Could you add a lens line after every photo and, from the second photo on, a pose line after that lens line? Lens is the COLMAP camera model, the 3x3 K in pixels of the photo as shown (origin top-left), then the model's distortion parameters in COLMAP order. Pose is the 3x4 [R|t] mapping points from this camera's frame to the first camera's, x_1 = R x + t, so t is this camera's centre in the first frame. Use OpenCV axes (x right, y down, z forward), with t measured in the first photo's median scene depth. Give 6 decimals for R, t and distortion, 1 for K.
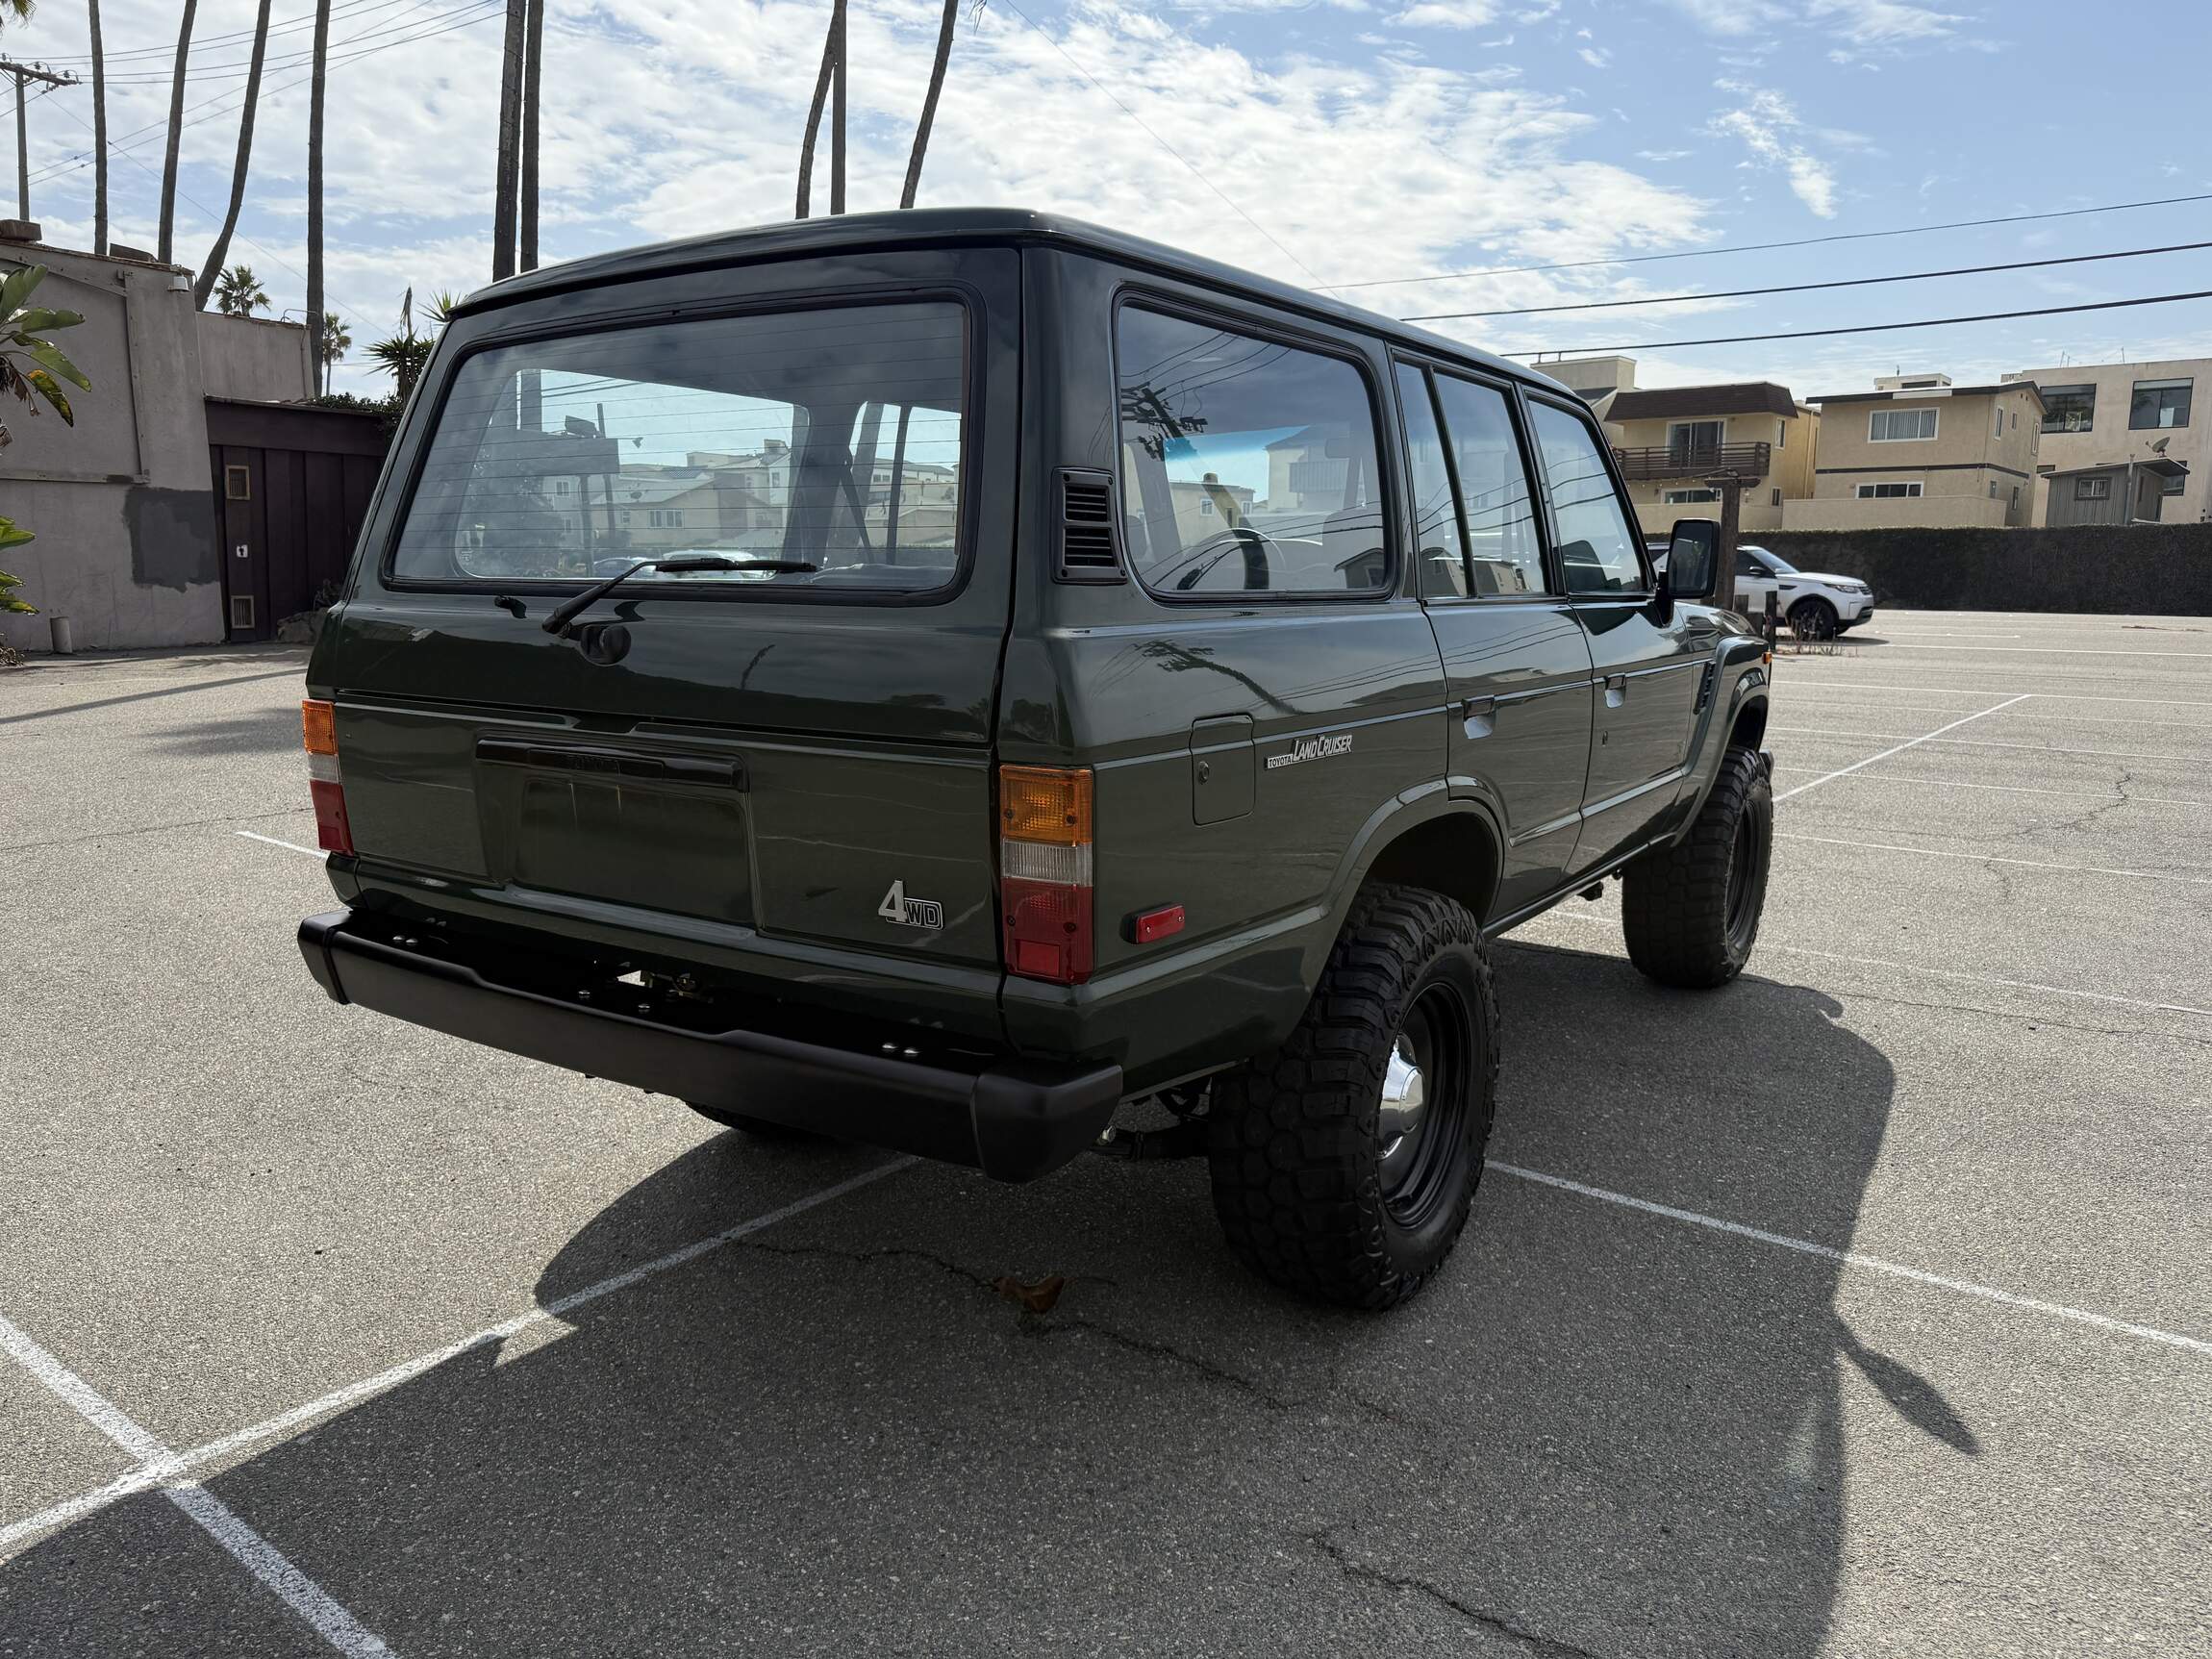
lens RADIAL K [[1567.4, 0, 1098.7], [0, 1567.4, 823.6], [0, 0, 1]] dist [-0.003632, -0.001253]
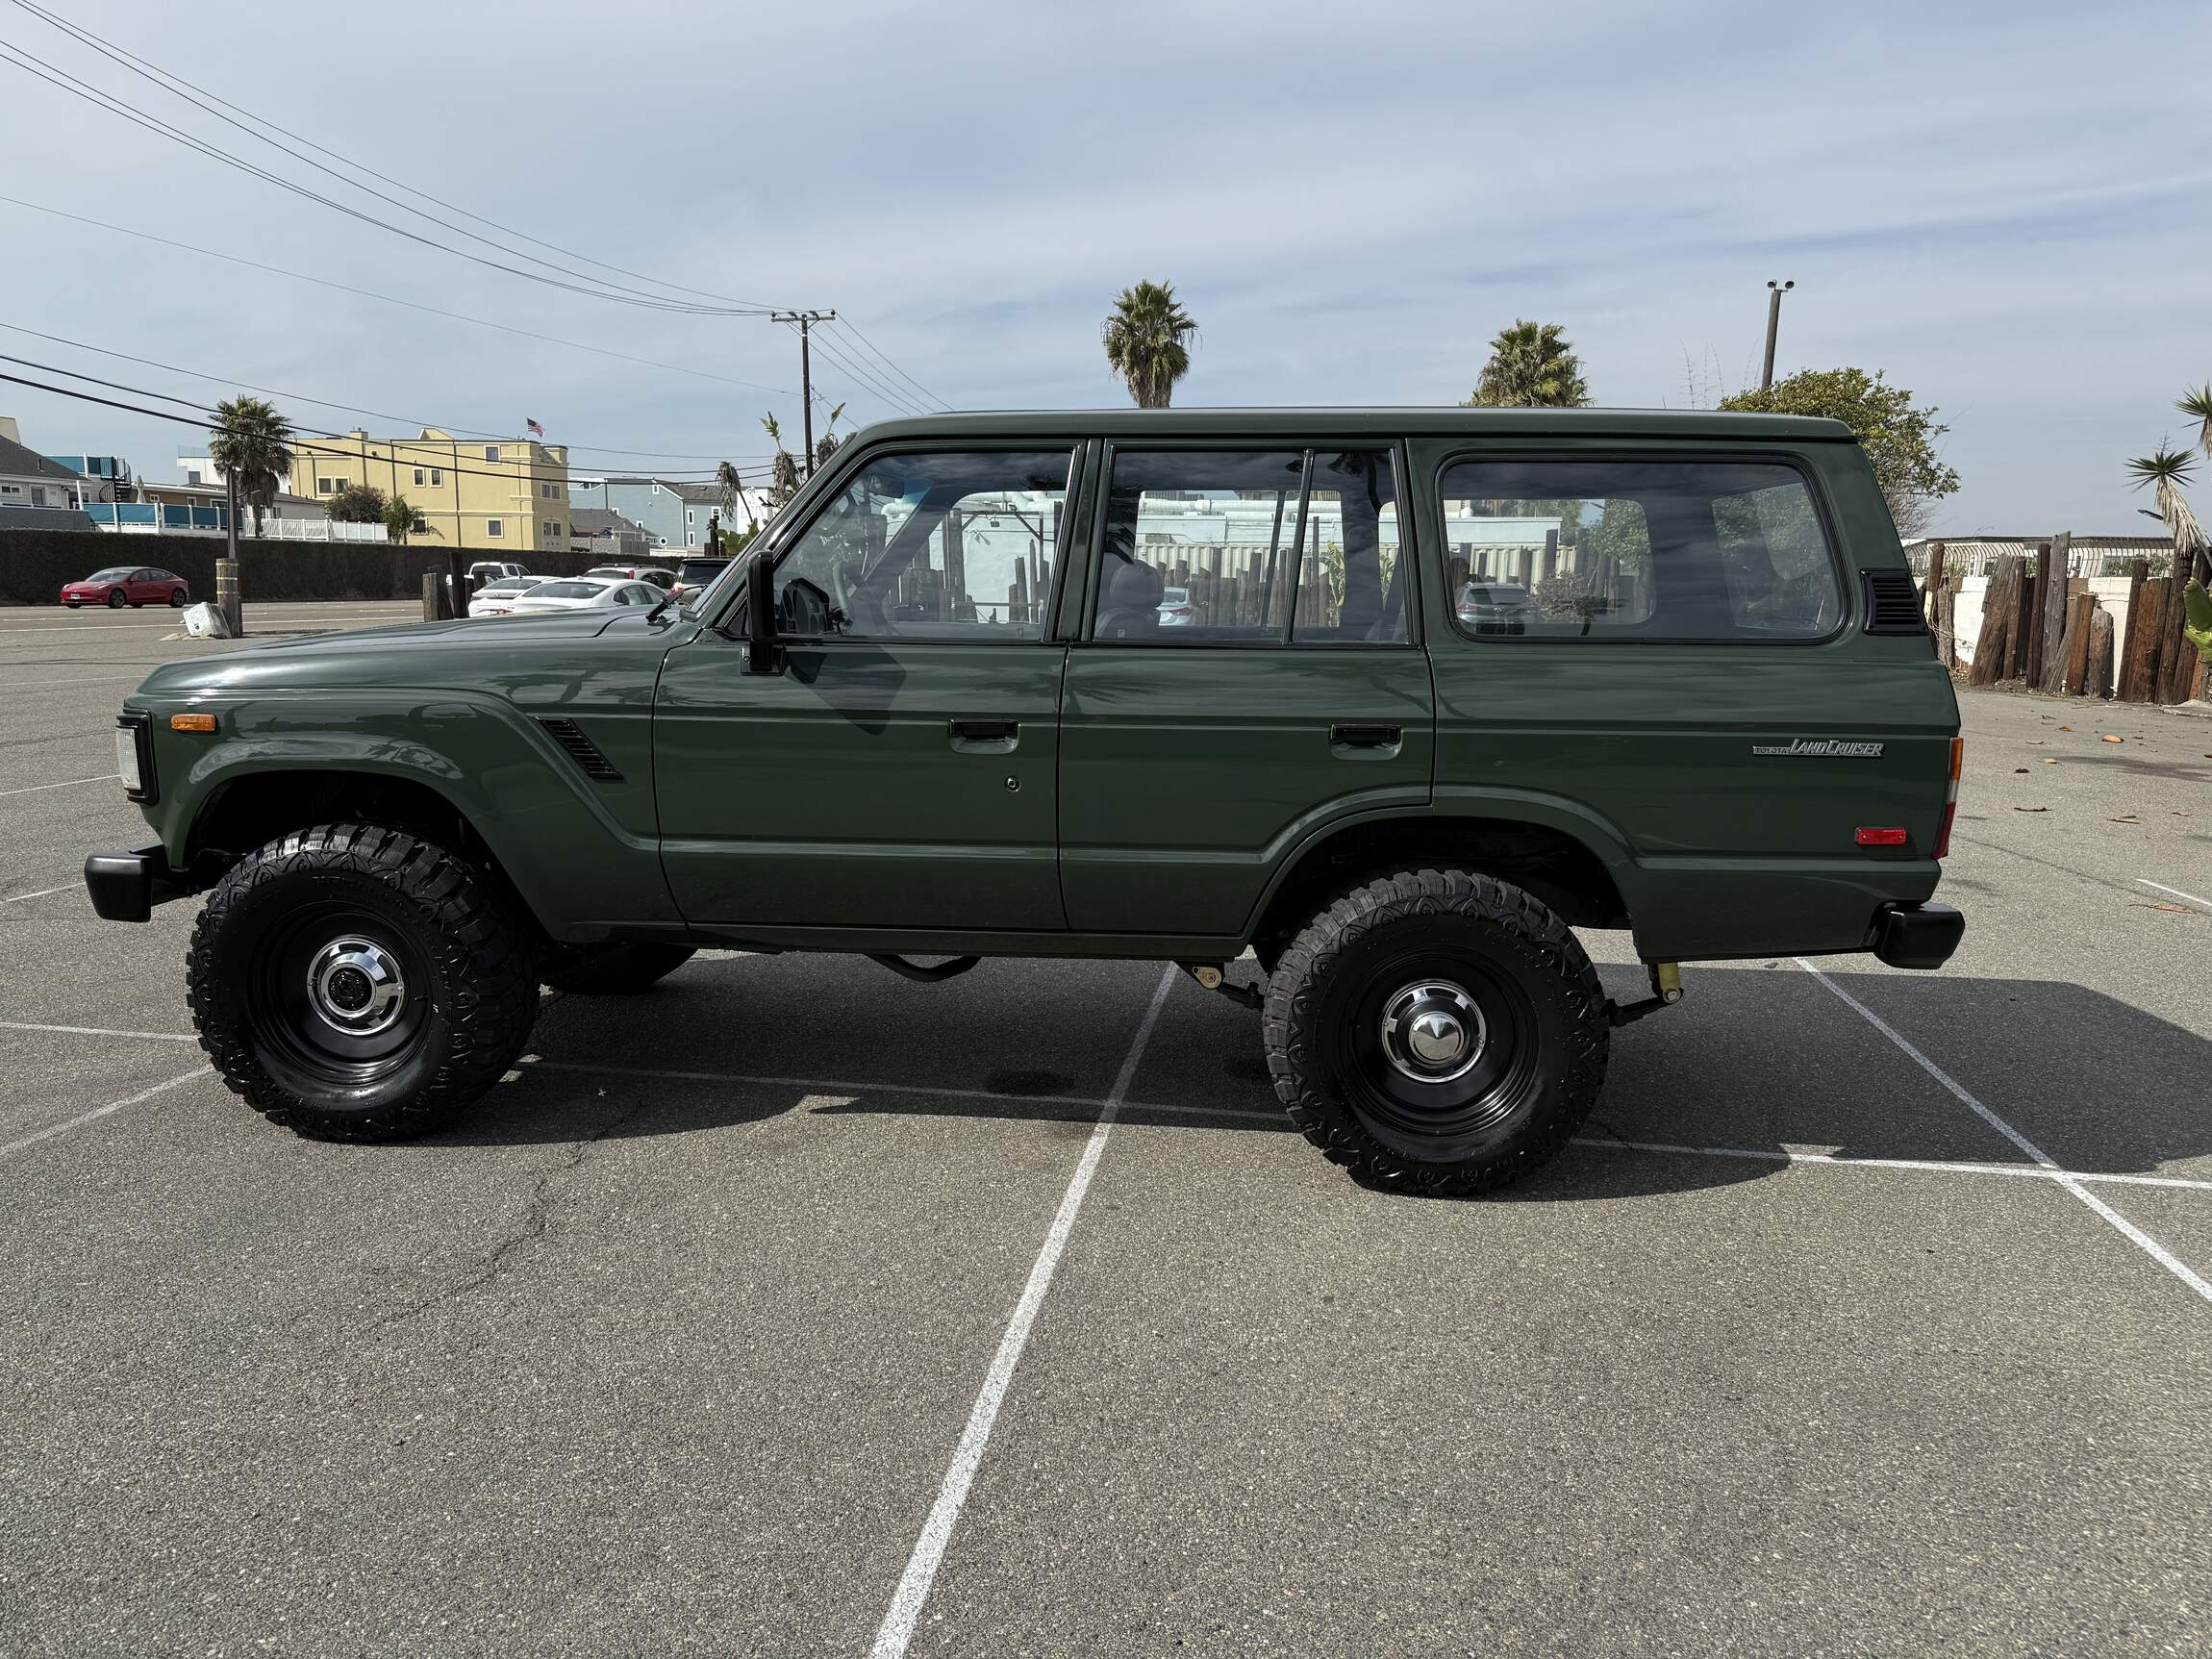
lens RADIAL K [[1551.8, 0, 1120.5], [0, 1551.8, 838.7], [0, 0, 1]] dist [0.108016, -0.159603]
pose [[-0.512451, -0.148319, 0.845810, -1.076599], [0.118979, 0.963207, 0.240992, -0.333596], [-0.850434, 0.224130, -0.475950, 1.905234]]
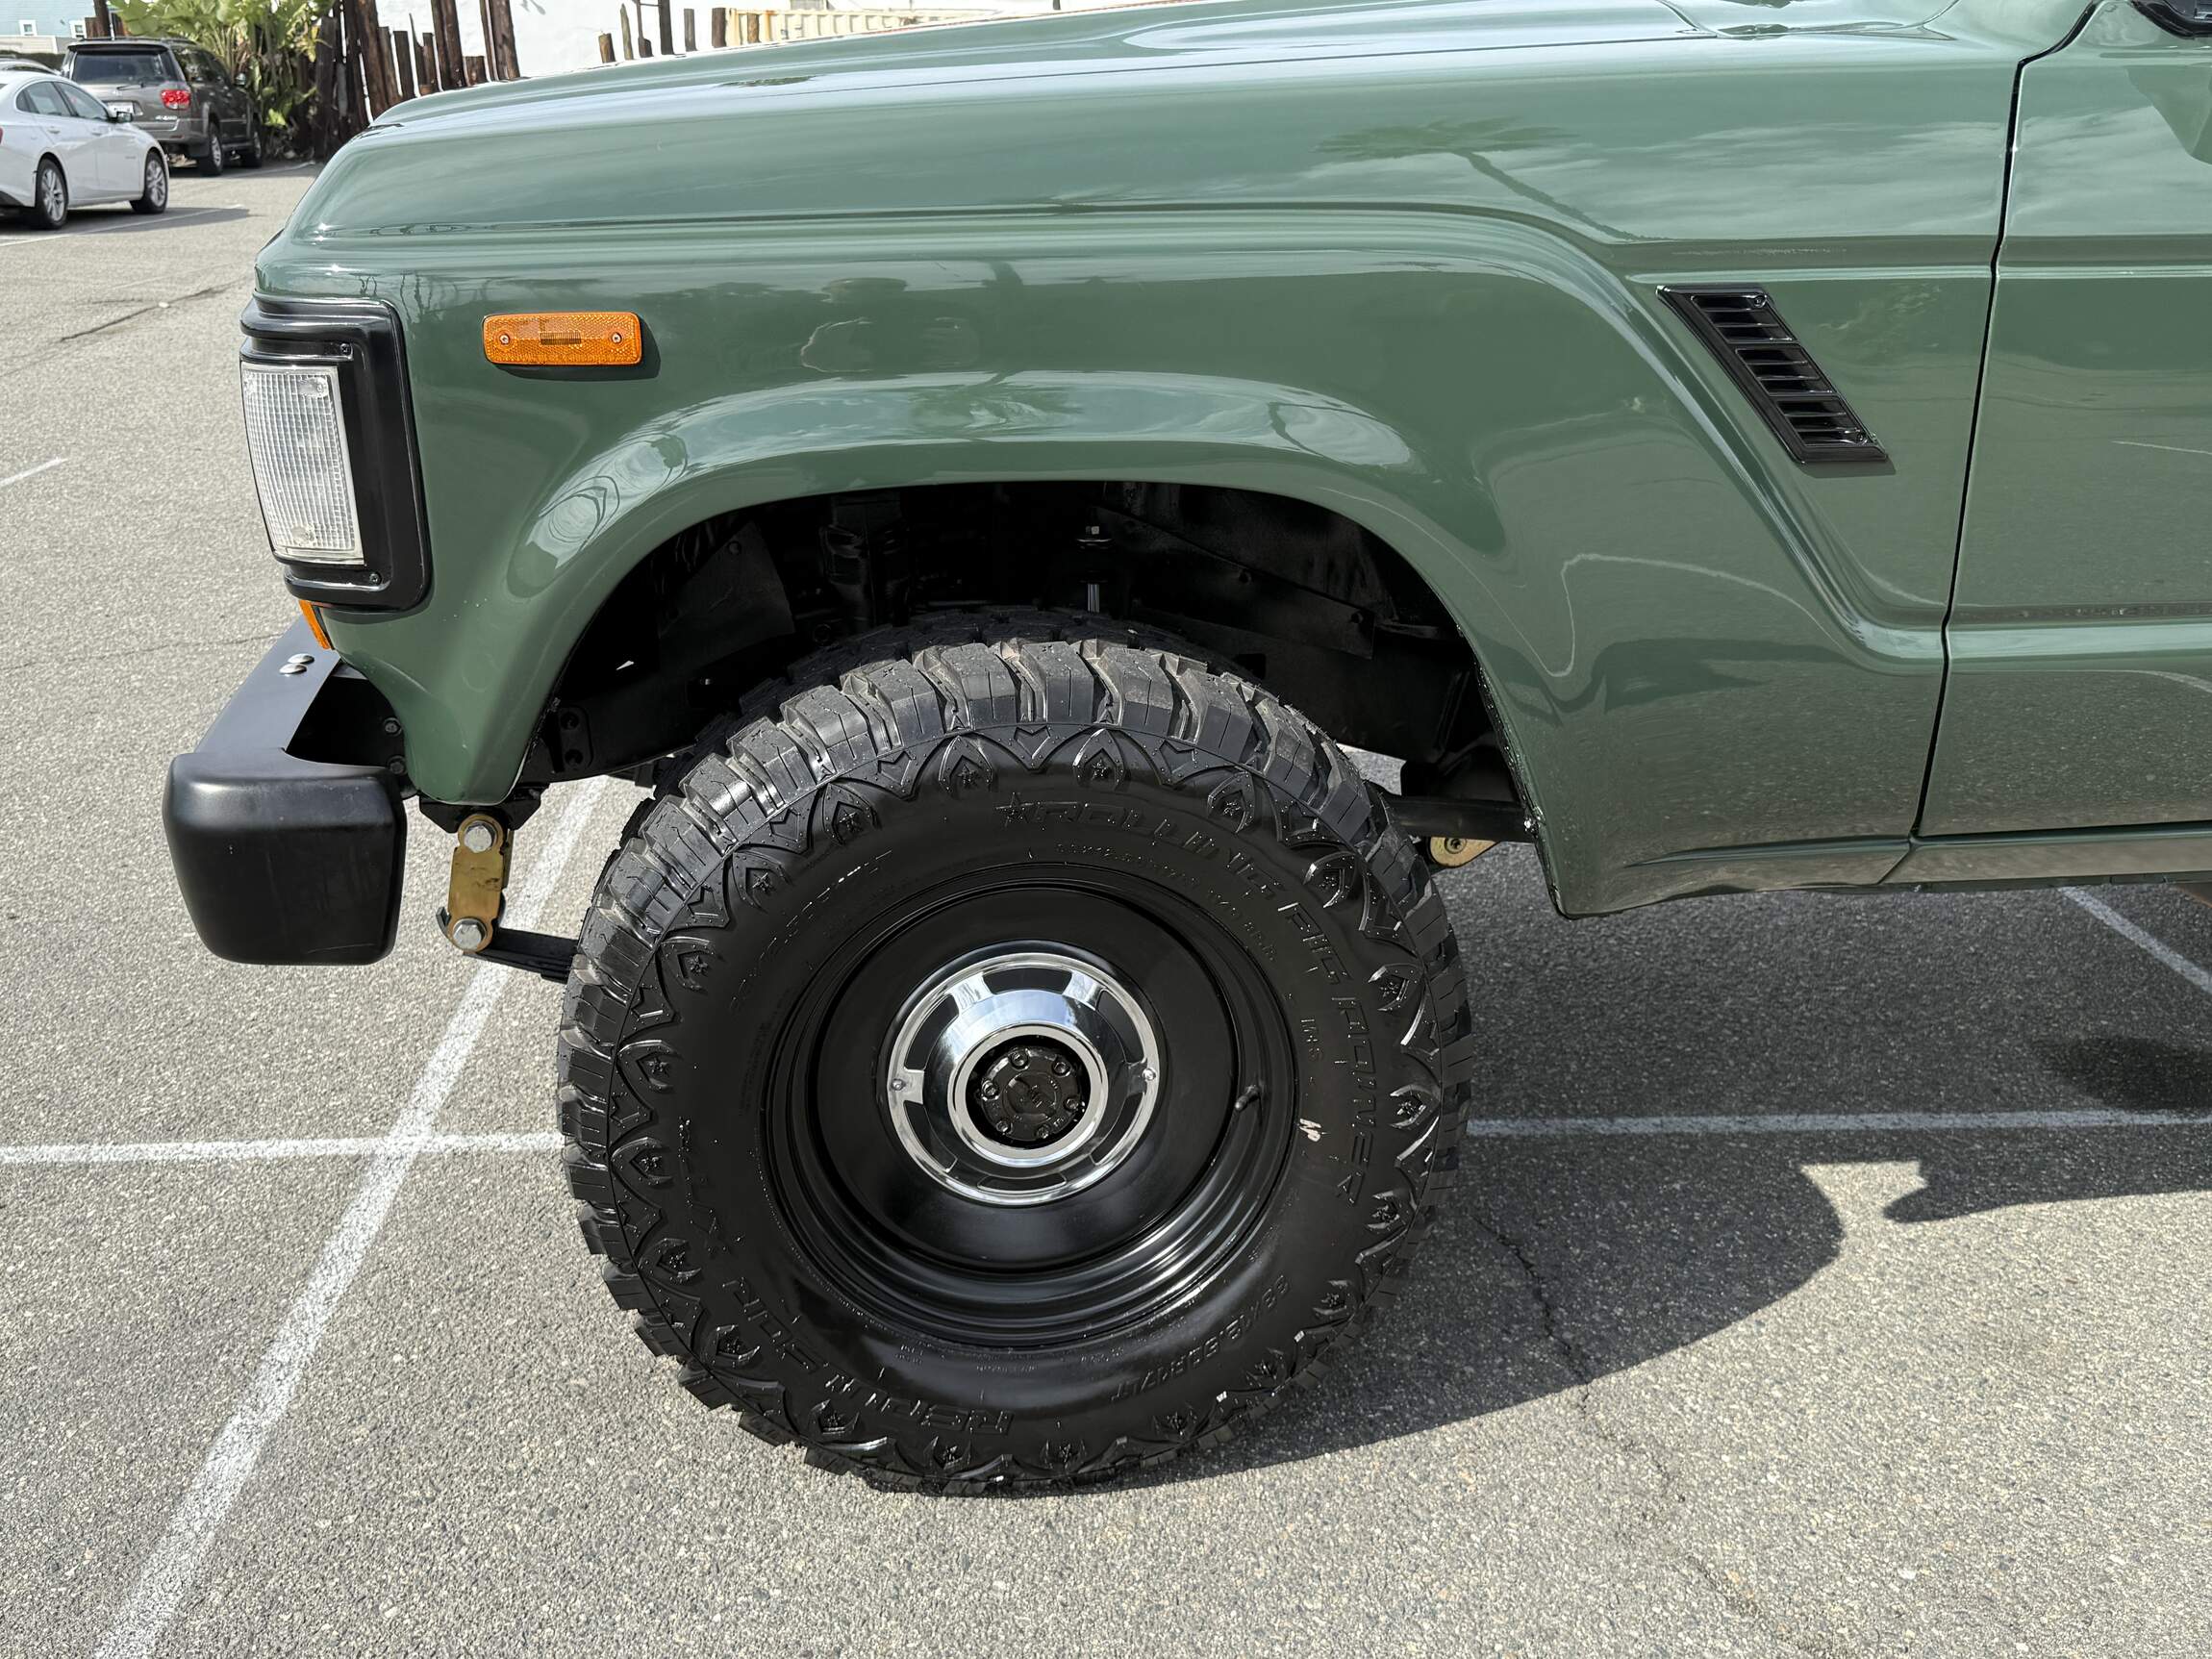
lens RADIAL K [[2074.1, 0, 1077.1], [0, 2074.1, 826.4], [0, 0, 1]] dist [0.156068, -0.352180]
pose [[-0.672750, -0.246711, 0.697525, -0.175440], [0.116029, 0.895921, 0.428791, -0.309876], [-0.730715, 0.369402, -0.574105, 2.143536]]
